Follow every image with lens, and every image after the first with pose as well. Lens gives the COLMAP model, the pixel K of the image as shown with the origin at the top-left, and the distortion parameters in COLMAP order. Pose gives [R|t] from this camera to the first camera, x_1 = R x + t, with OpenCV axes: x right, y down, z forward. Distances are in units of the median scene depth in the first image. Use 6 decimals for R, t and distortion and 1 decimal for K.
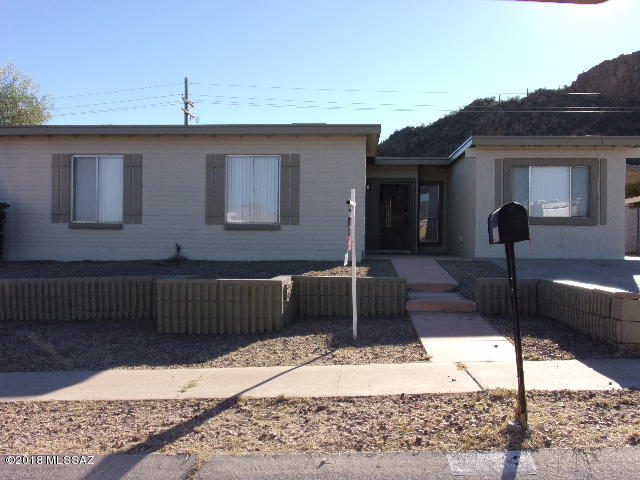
lens RADIAL K [[627.0, 0, 320.7], [0, 627.0, 240.8], [0, 0, 1]] dist [0.000004, 0.000000]
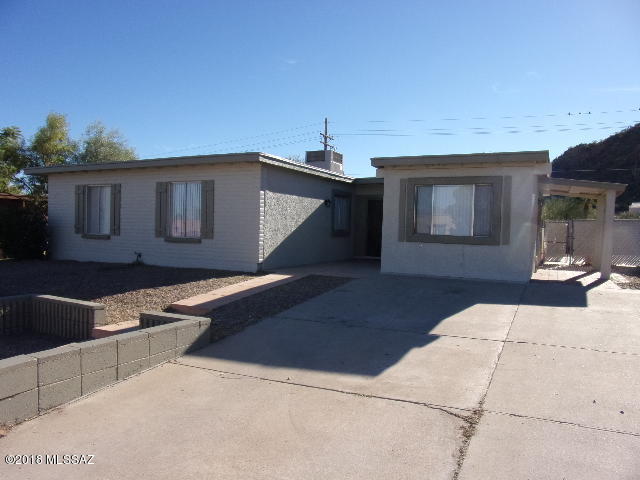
lens RADIAL K [[464.7, 0, 320.0], [0, 464.7, 241.6], [0, 0, 1]] dist [-0.026043, -0.002473]
pose [[0.925389, 0.023561, -0.378285, 0.478924], [-0.019392, 0.999702, 0.014827, -0.037215], [0.378521, -0.006385, 0.925571, 0.250314]]
